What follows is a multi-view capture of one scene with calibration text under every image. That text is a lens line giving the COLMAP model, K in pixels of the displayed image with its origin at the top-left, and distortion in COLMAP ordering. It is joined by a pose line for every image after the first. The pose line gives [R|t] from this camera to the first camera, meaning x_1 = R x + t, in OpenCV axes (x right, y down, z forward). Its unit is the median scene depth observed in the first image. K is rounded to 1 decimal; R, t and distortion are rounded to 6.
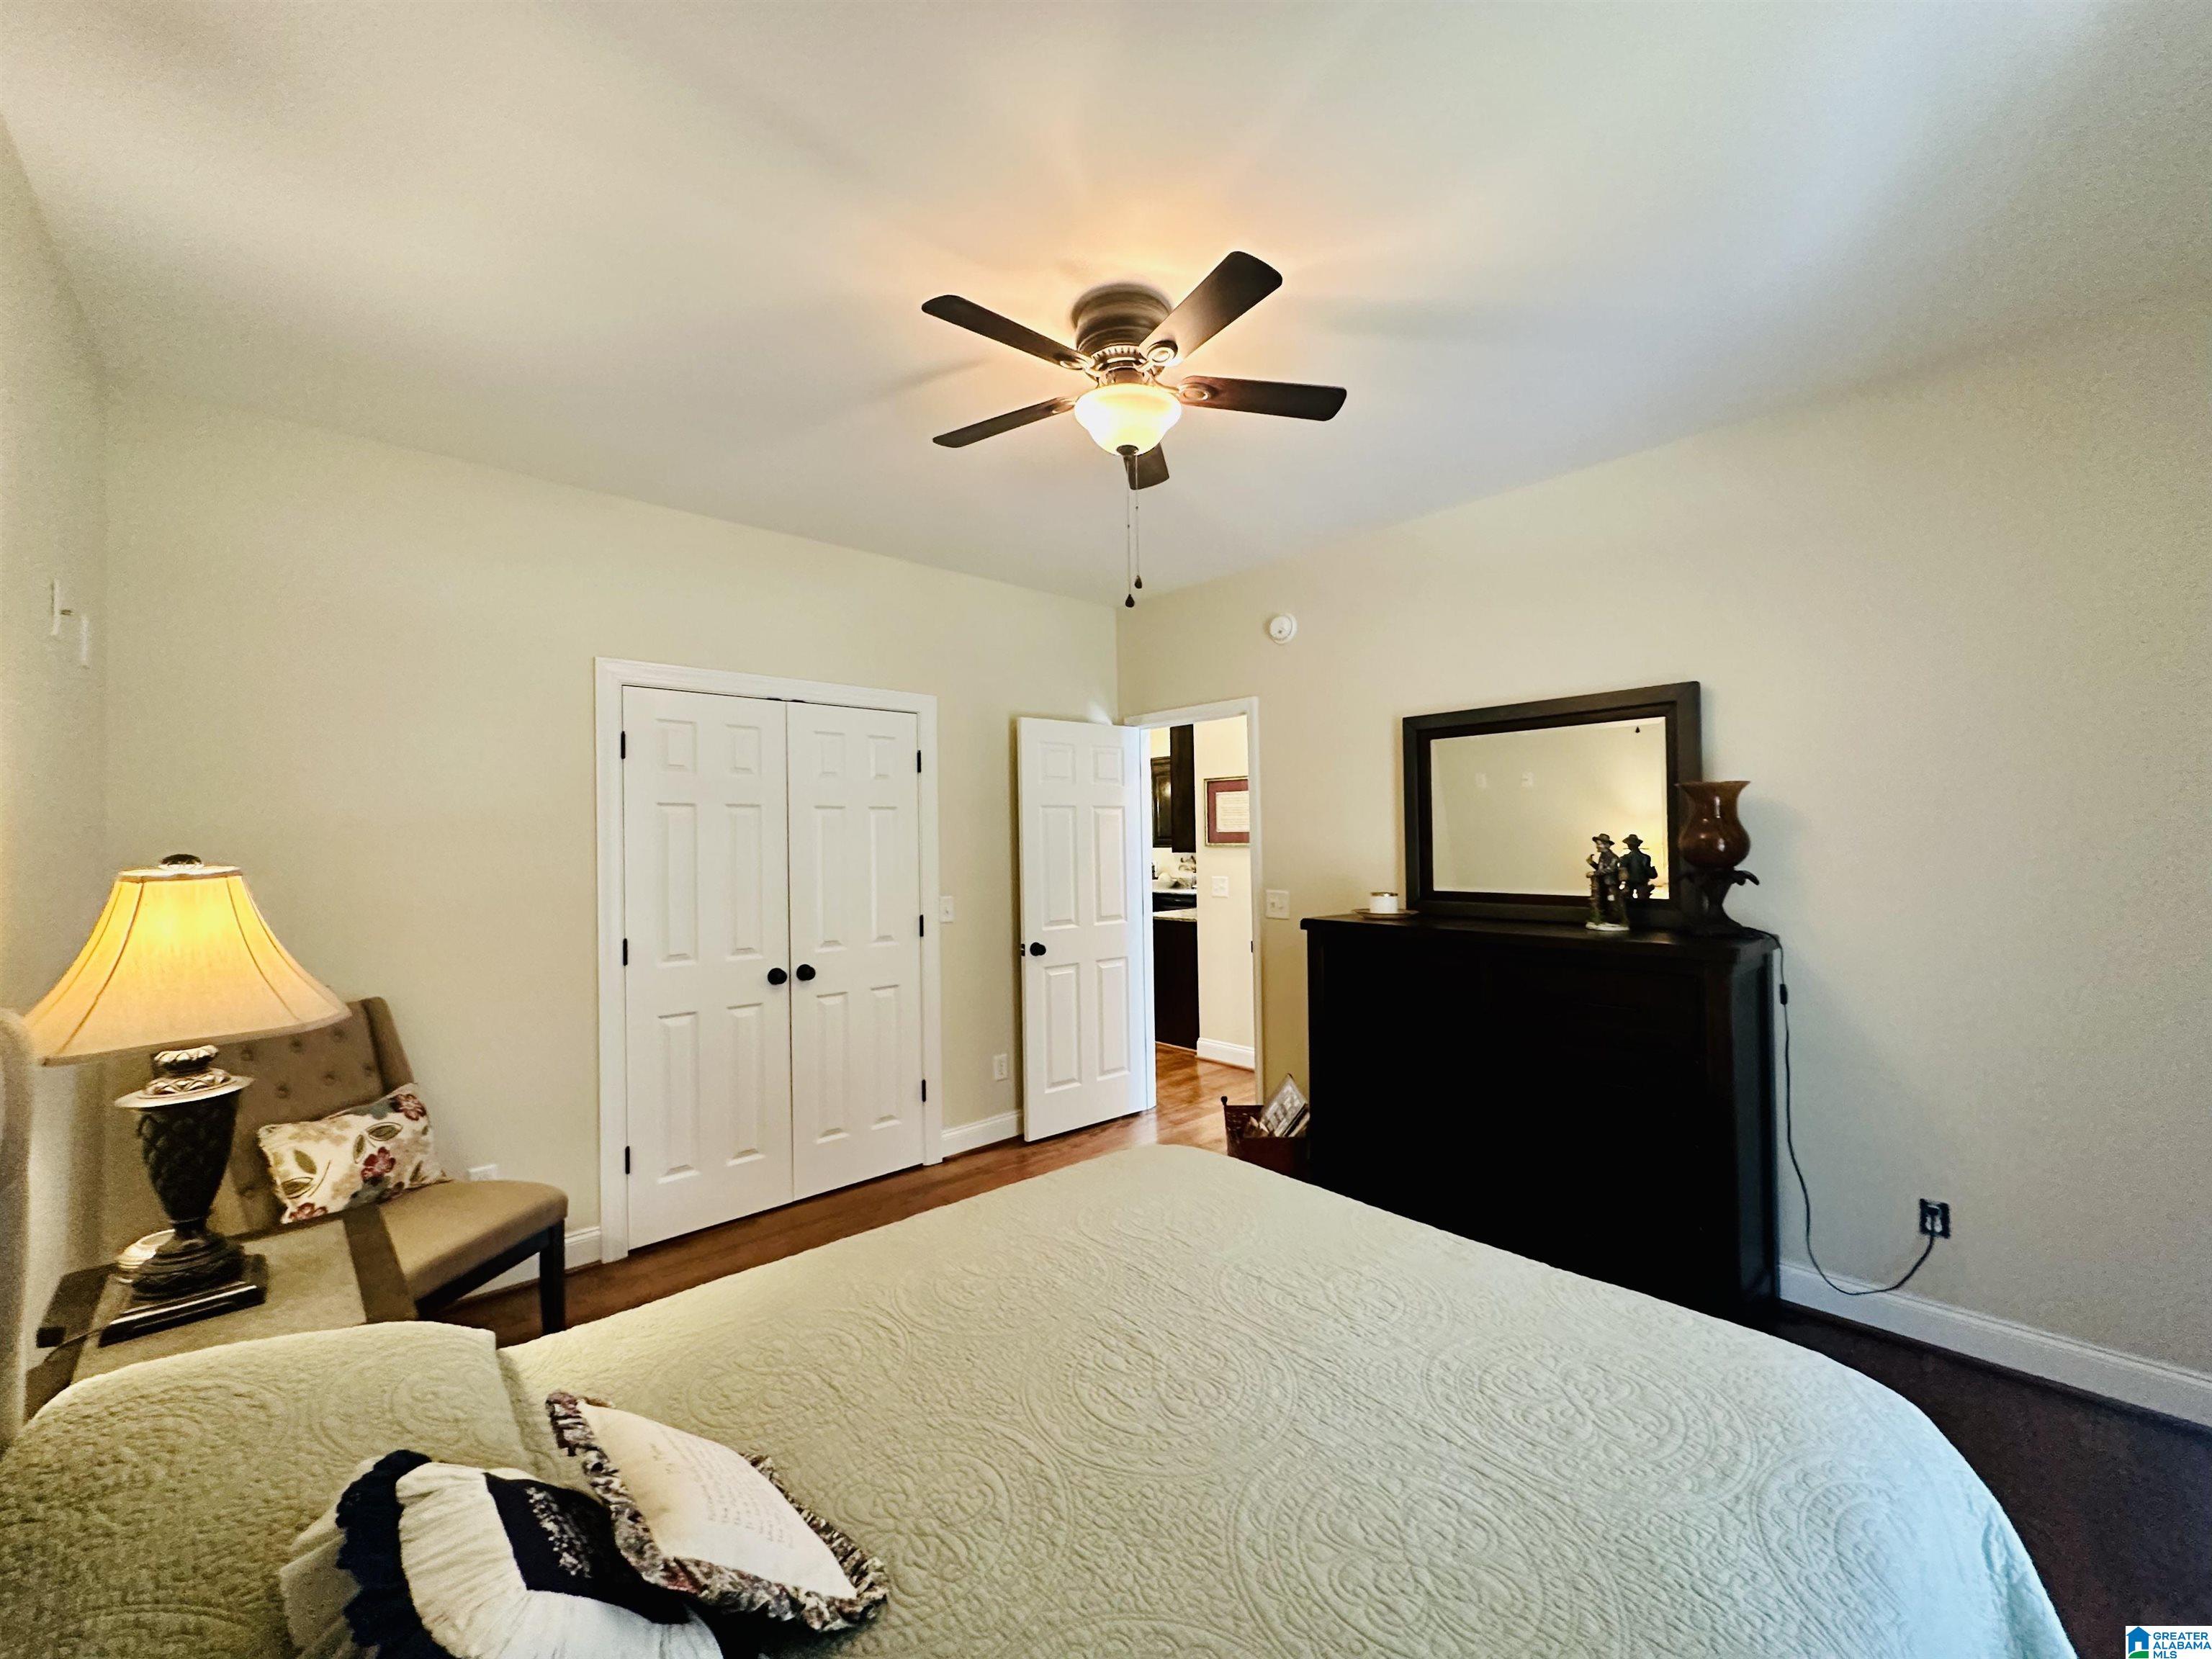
lens RADIAL K [[881.7, 0, 1106.0], [0, 881.7, 829.5], [0, 0, 1]] dist [0.001194, -0.000084]
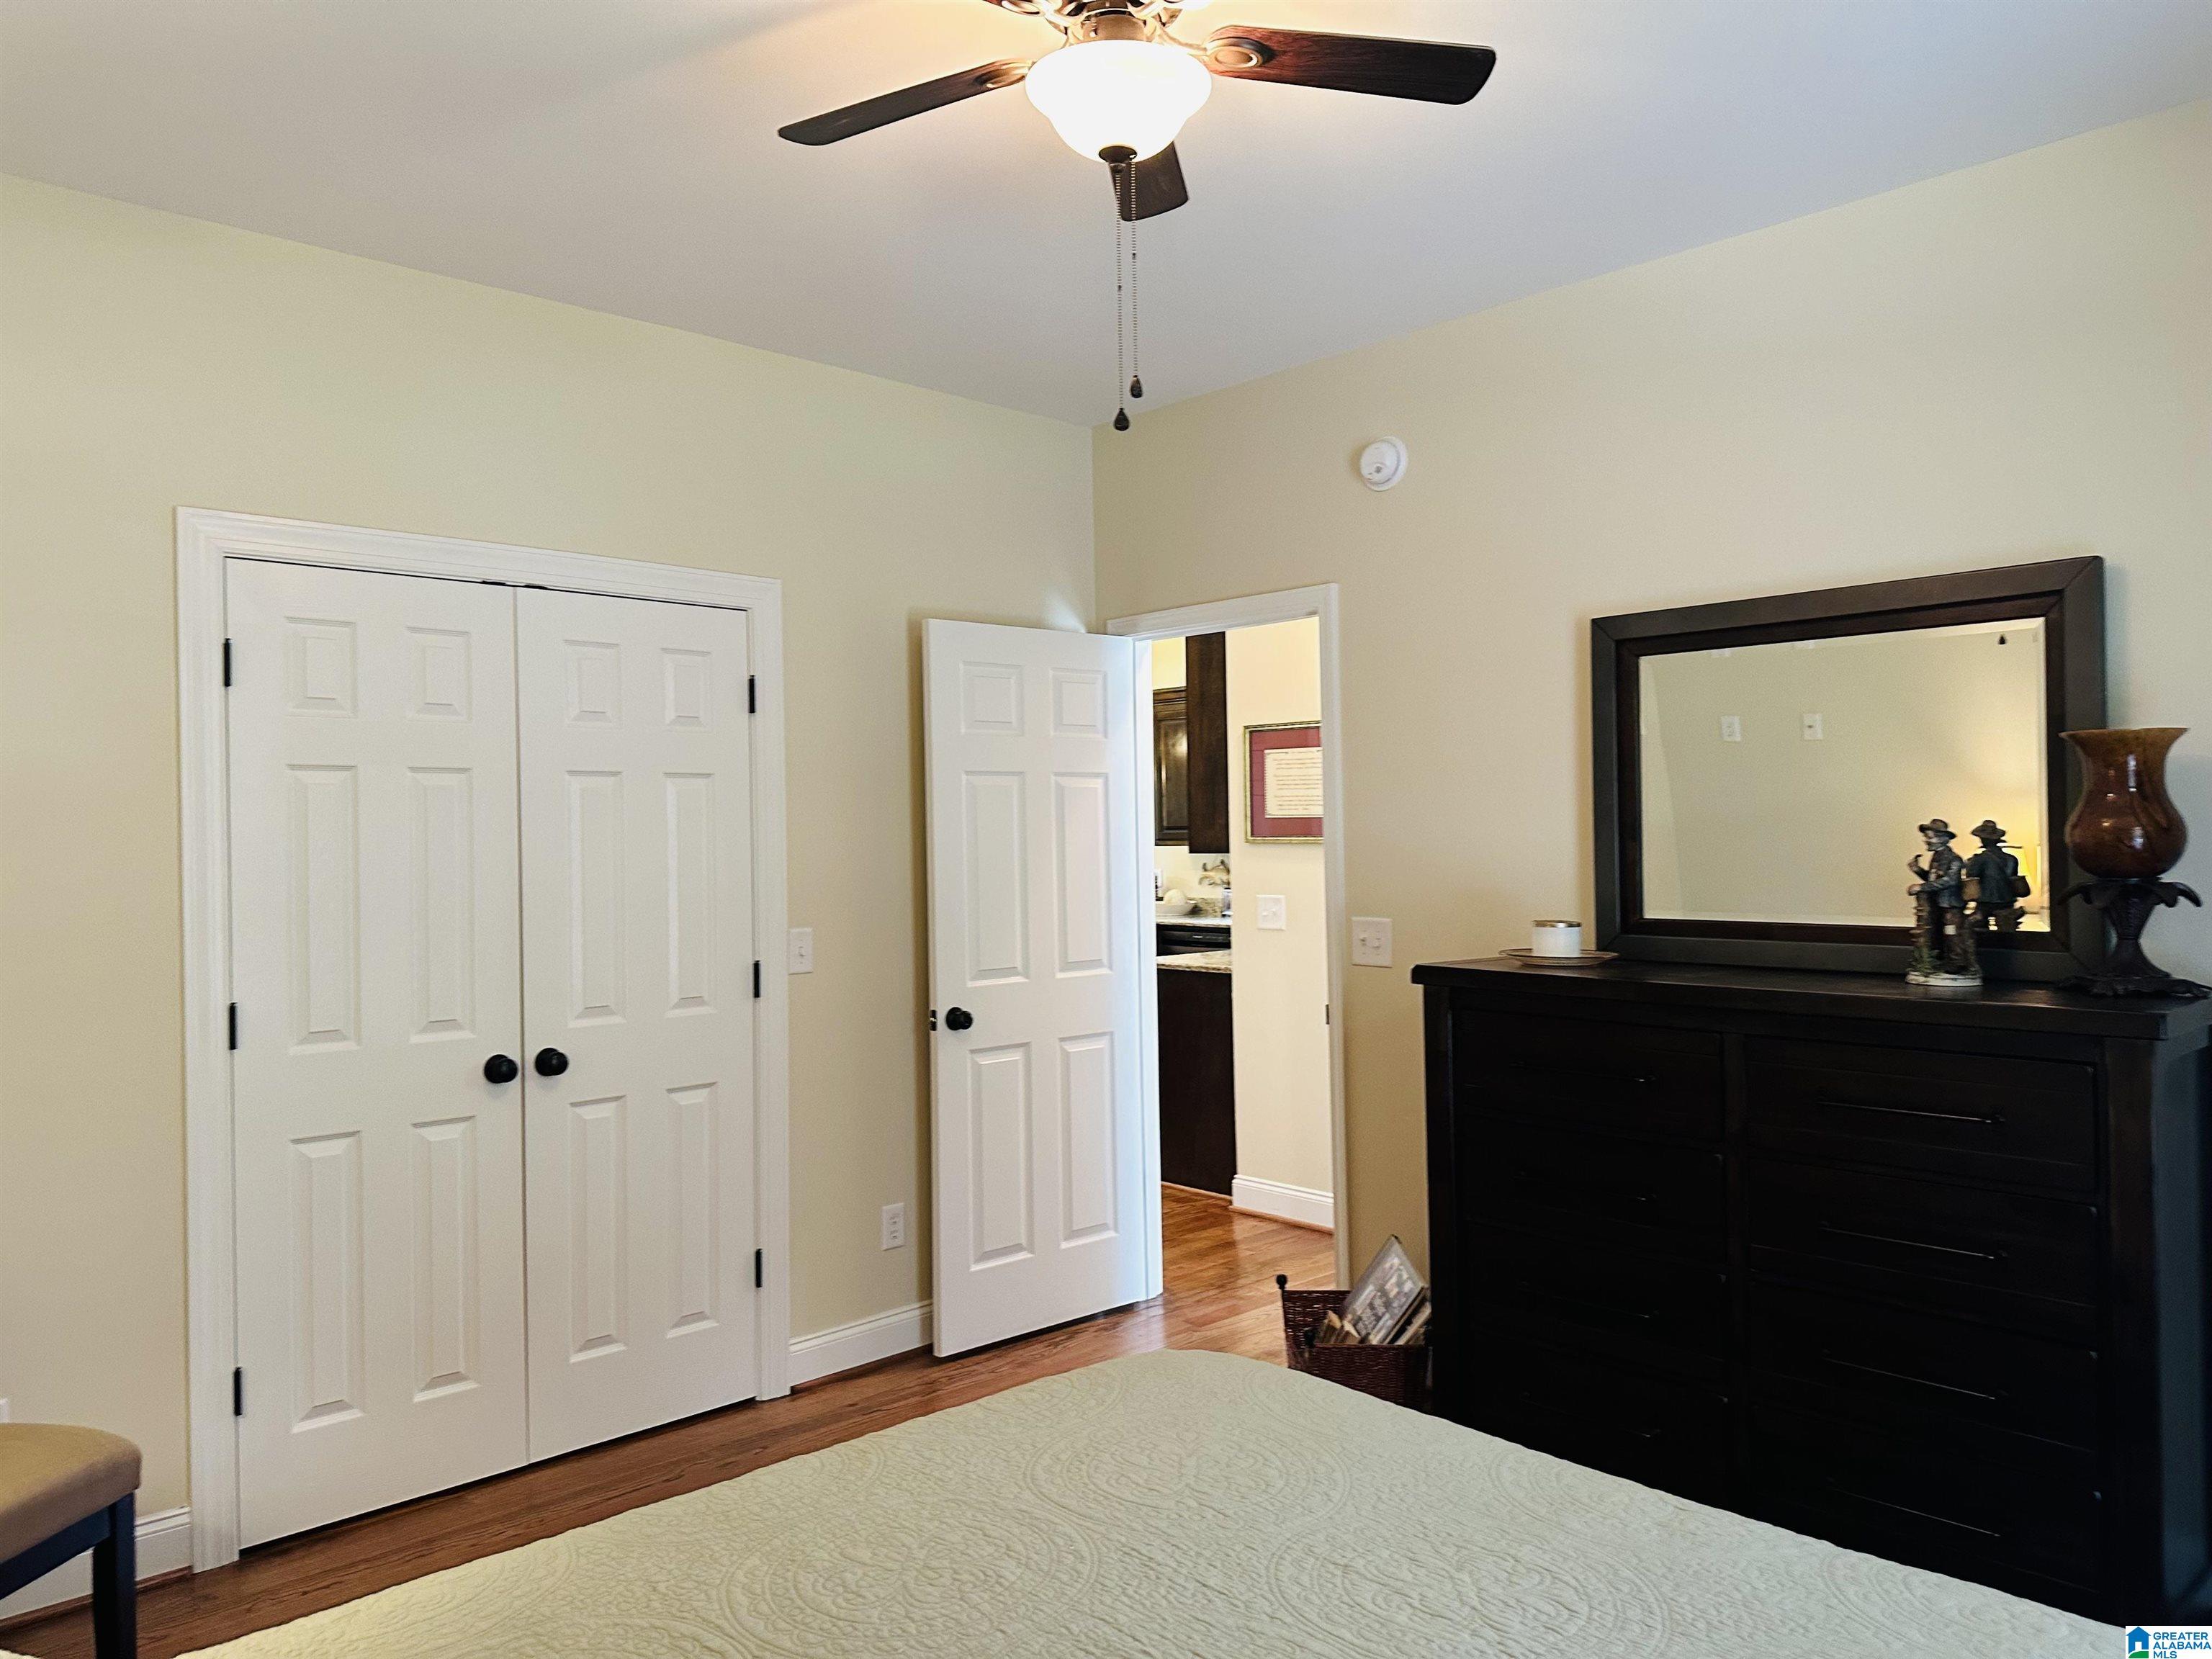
lens RADIAL K [[1551.2, 0, 1093.1], [0, 1551.2, 813.4], [0, 0, 1]] dist [0.130569, -0.154997]
pose [[0.999886, 0.000792, 0.015069, -0.005499], [-0.000775, 0.999999, -0.001117, 0.001813], [-0.015069, 0.001105, 0.999886, -0.028212]]
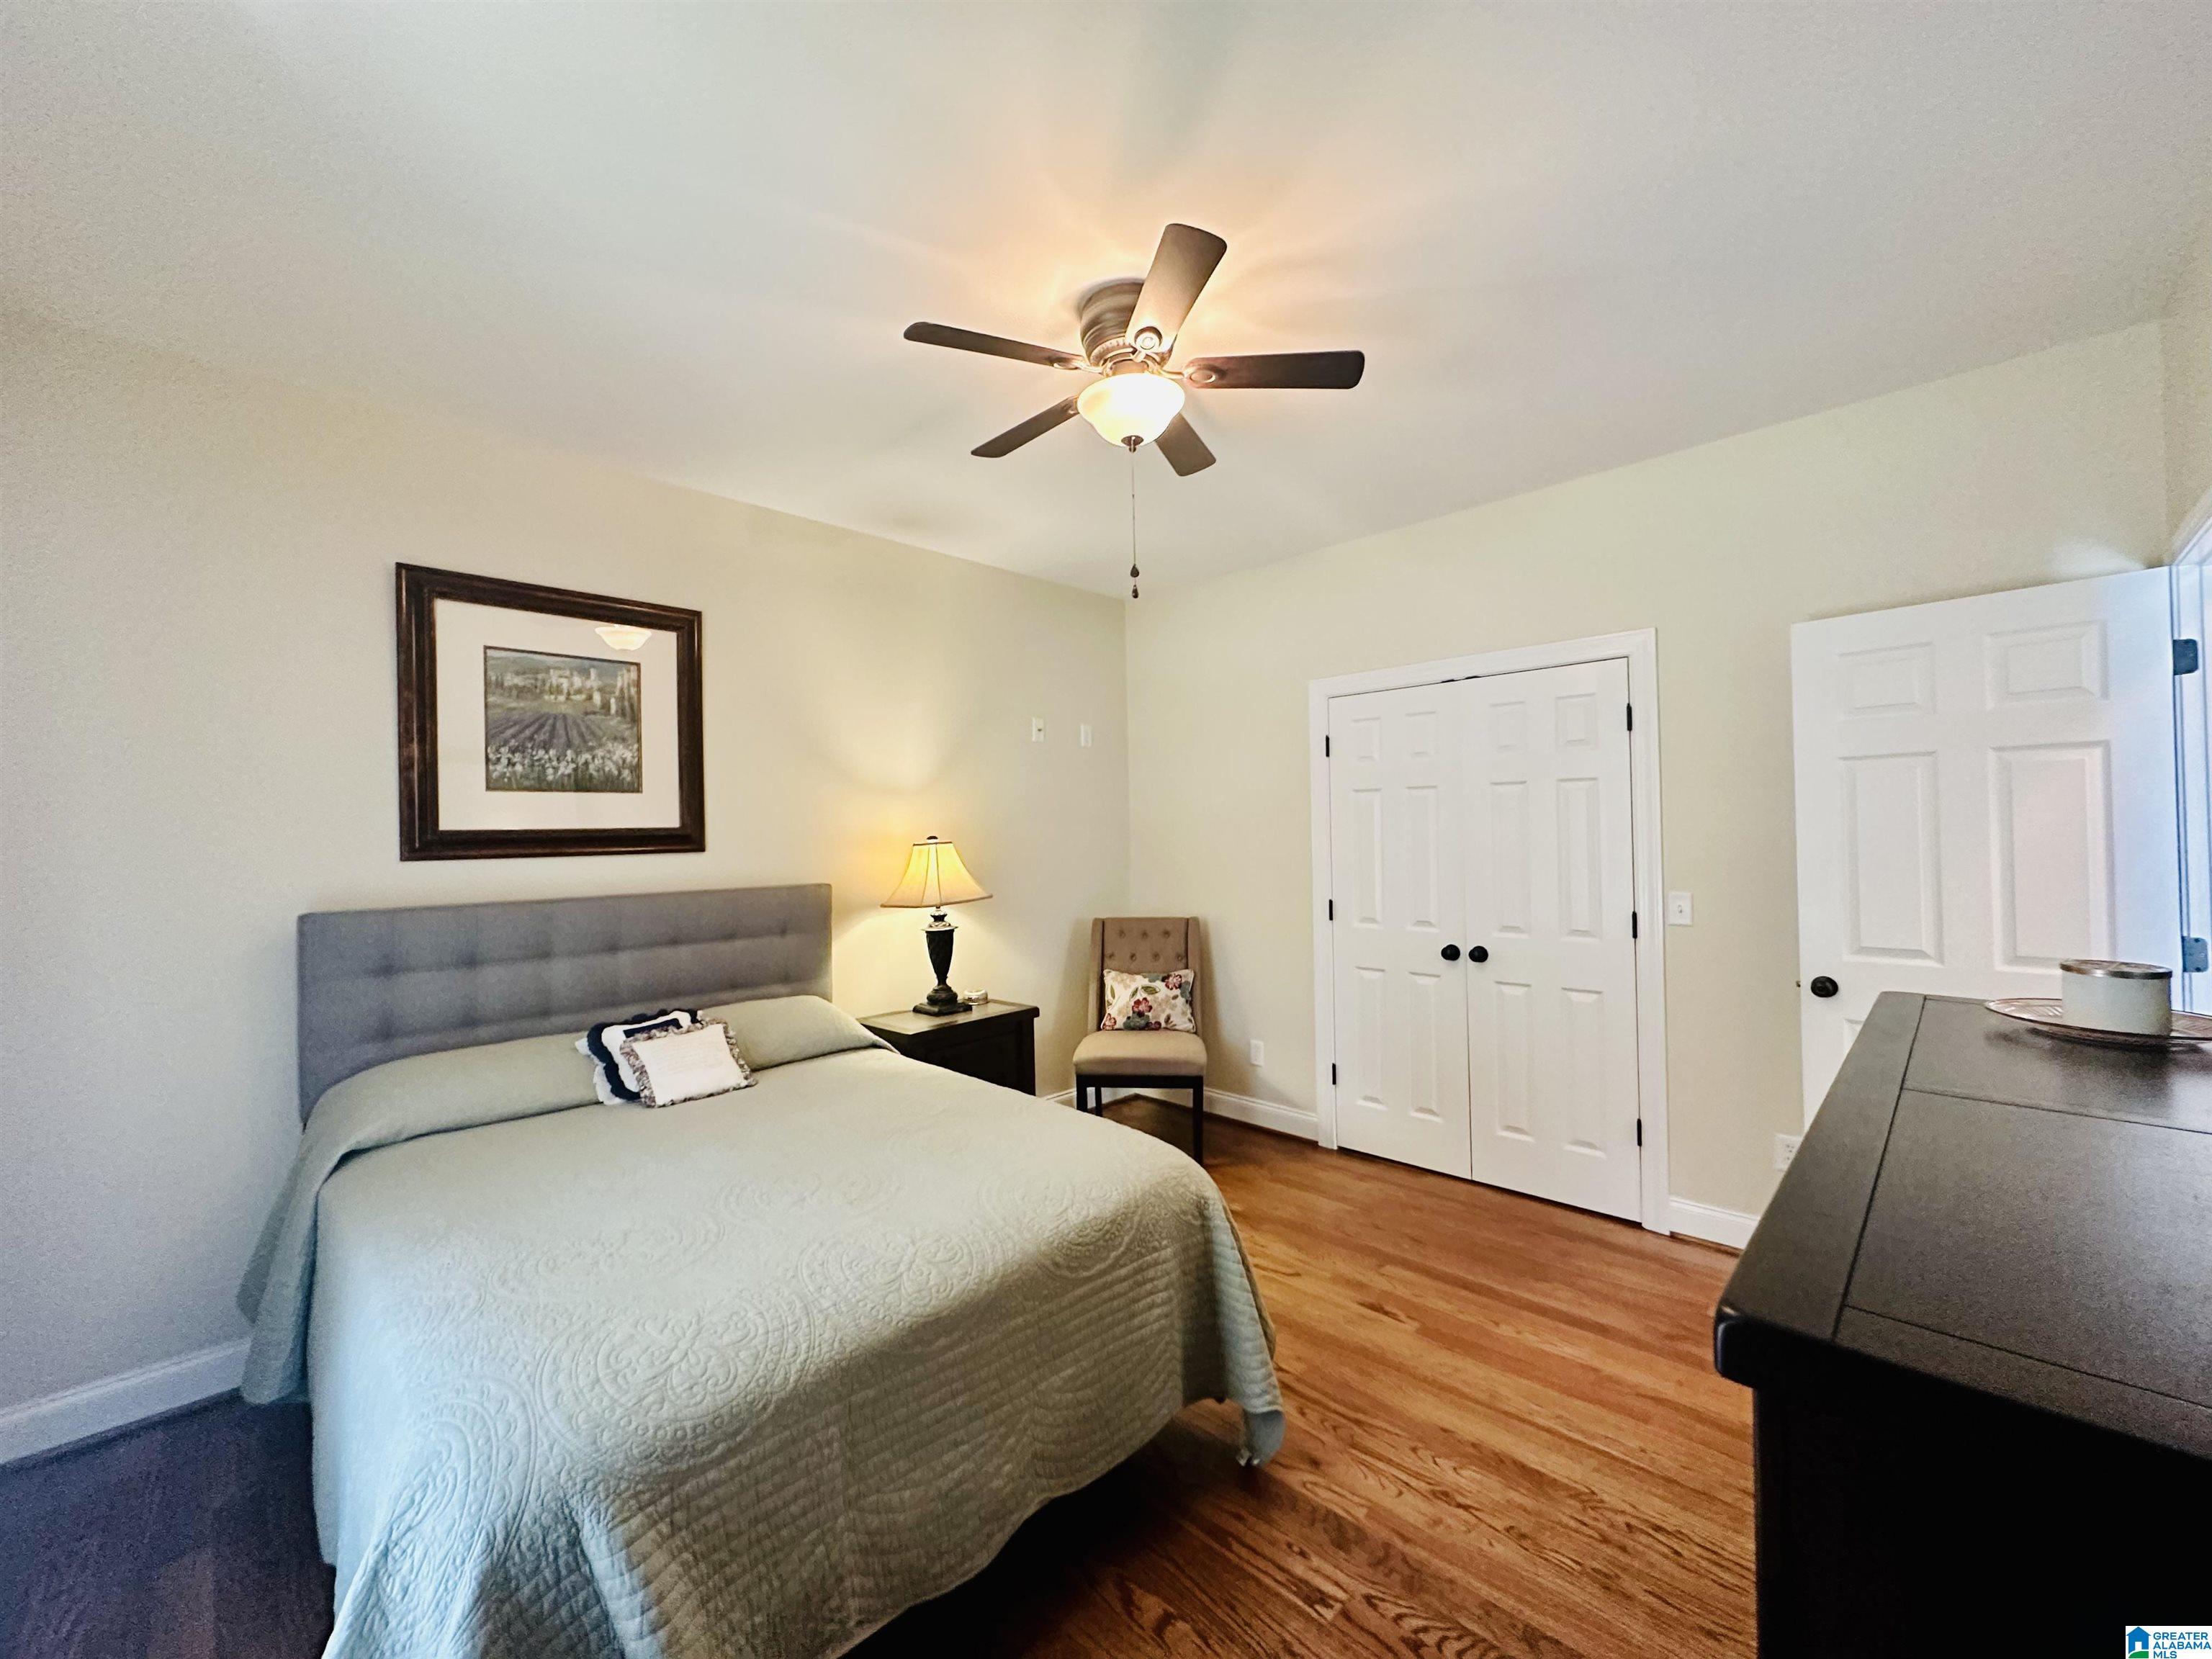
lens RADIAL K [[881.7, 0, 1106.0], [0, 881.7, 829.5], [0, 0, 1]] dist [0.001194, -0.000084]
pose [[0.054075, 0.010615, -0.998480, 0.666246], [0.033369, 0.999366, 0.012431, -0.002416], [0.997979, -0.033991, 0.053687, 0.587641]]
